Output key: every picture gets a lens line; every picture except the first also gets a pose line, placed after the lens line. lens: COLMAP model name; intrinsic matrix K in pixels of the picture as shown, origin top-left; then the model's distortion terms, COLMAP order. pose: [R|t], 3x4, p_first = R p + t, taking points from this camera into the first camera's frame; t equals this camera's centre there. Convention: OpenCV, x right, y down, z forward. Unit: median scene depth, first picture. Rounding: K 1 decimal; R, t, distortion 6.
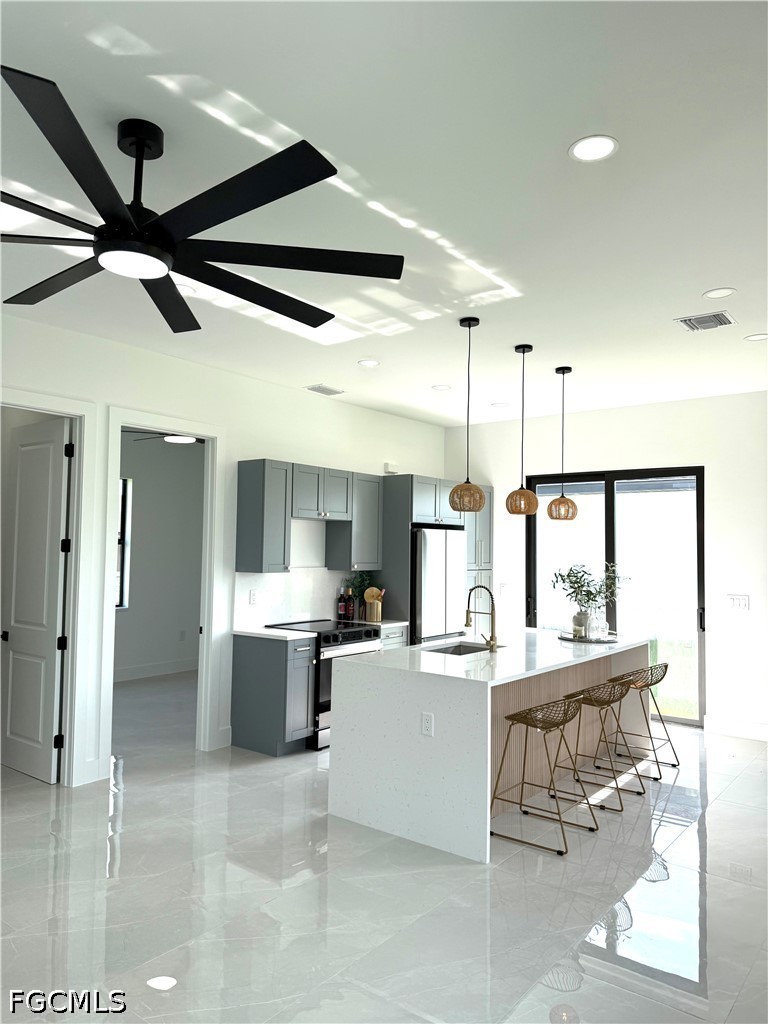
lens RADIAL K [[717.0, 0, 386.3], [0, 717.0, 510.3], [0, 0, 1]] dist [0.154504, -0.247330]
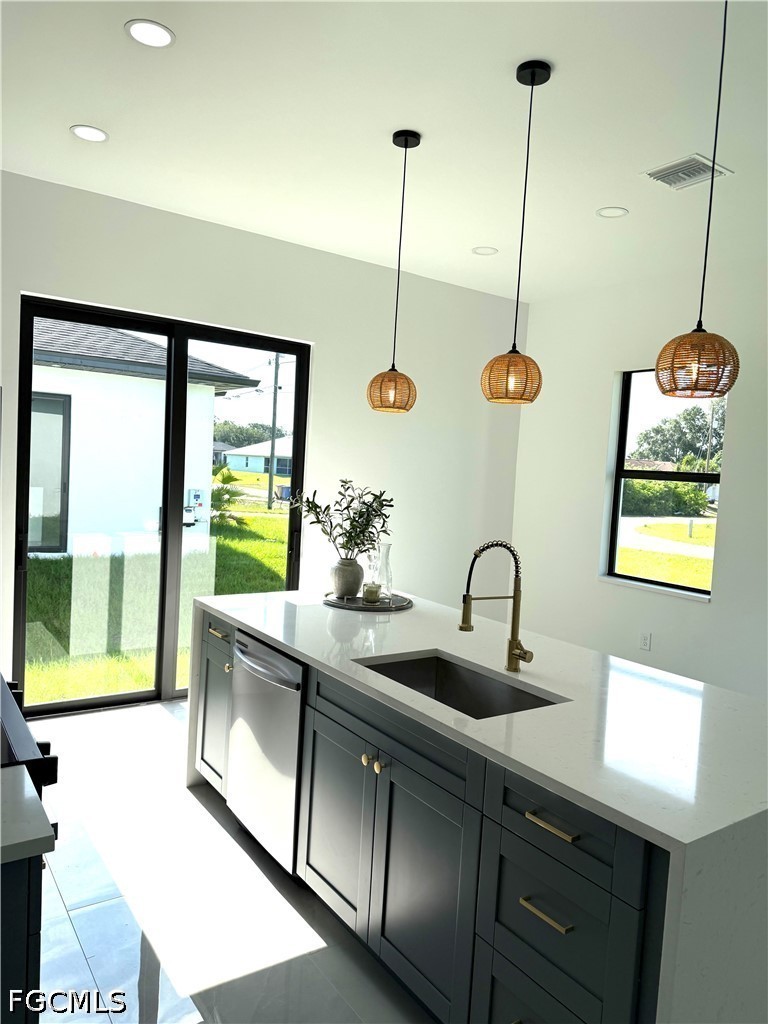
lens RADIAL K [[717.0, 0, 386.3], [0, 717.0, 510.3], [0, 0, 1]] dist [0.154504, -0.247330]
pose [[0.294029, -0.053747, 0.954284, -0.352989], [-0.102874, 0.990838, 0.087502, 0.048026], [-0.950244, -0.123899, 0.285806, 0.936097]]
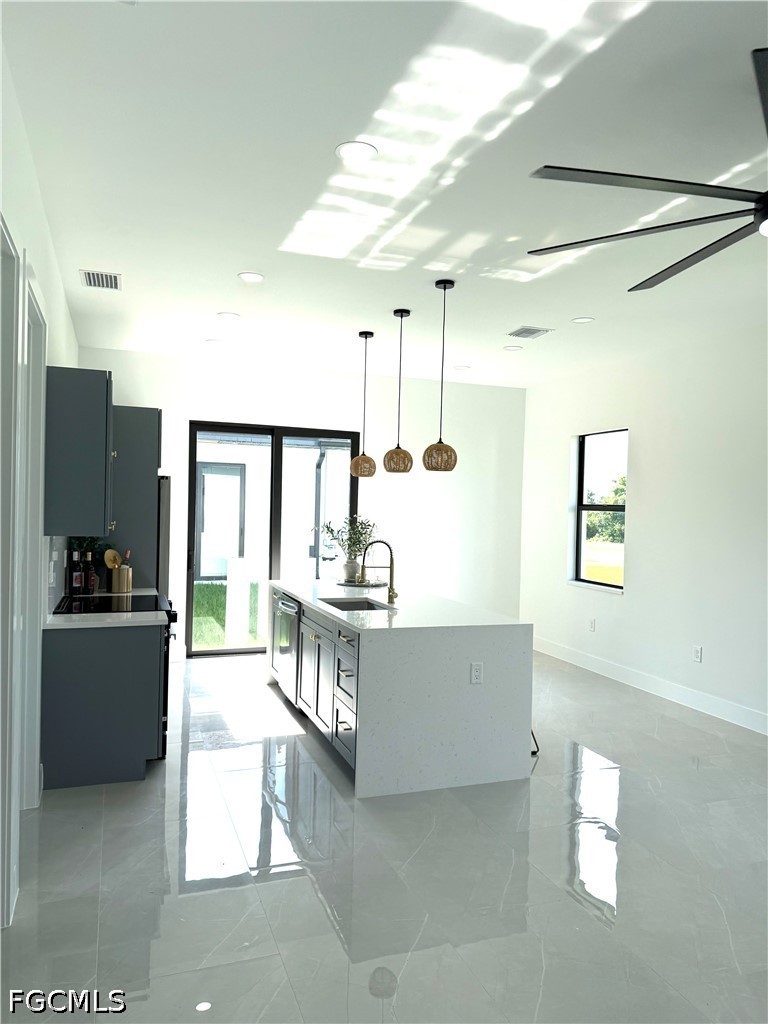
lens RADIAL K [[717.0, 0, 386.3], [0, 717.0, 510.3], [0, 0, 1]] dist [0.154504, -0.247330]
pose [[0.519693, -0.005892, 0.854333, -0.730039], [-0.063373, 0.996956, 0.045426, 0.015253], [-0.852000, -0.077749, 0.517737, 0.470224]]
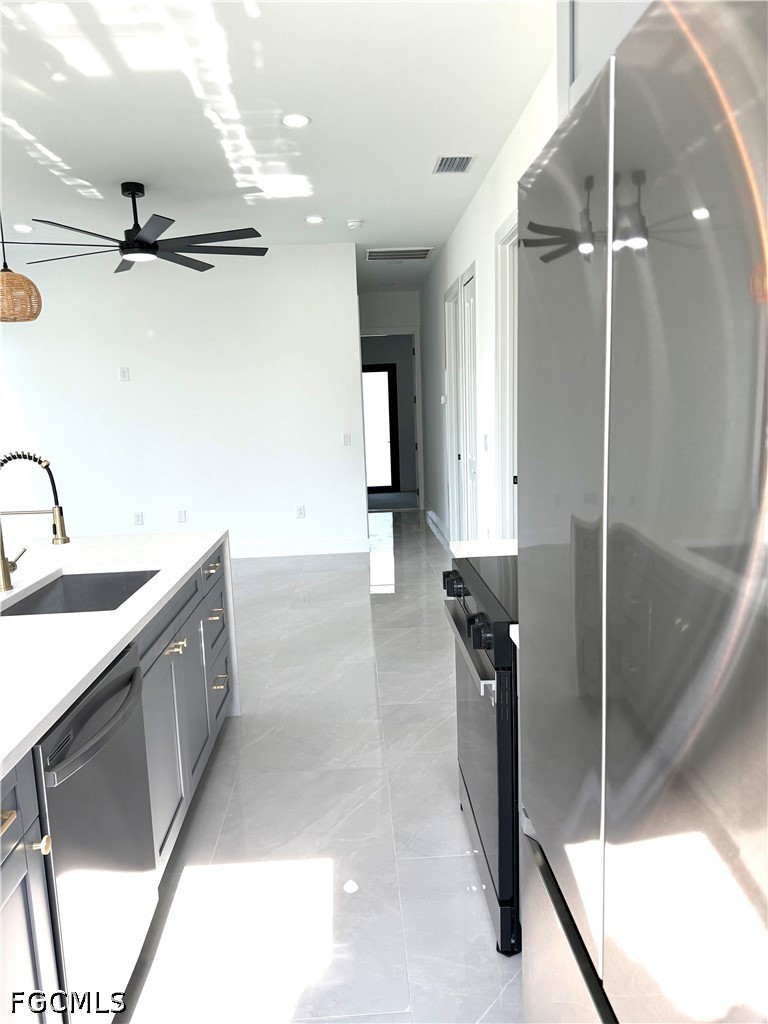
lens RADIAL K [[703.2, 0, 409.6], [0, 703.2, 513.5], [0, 0, 1]] dist [-0.003369, -0.002633]
pose [[-0.734611, 0.113187, -0.668980, 0.250209], [0.058831, 0.992900, 0.103389, 0.109051], [0.675933, 0.036594, -0.736054, 1.498539]]
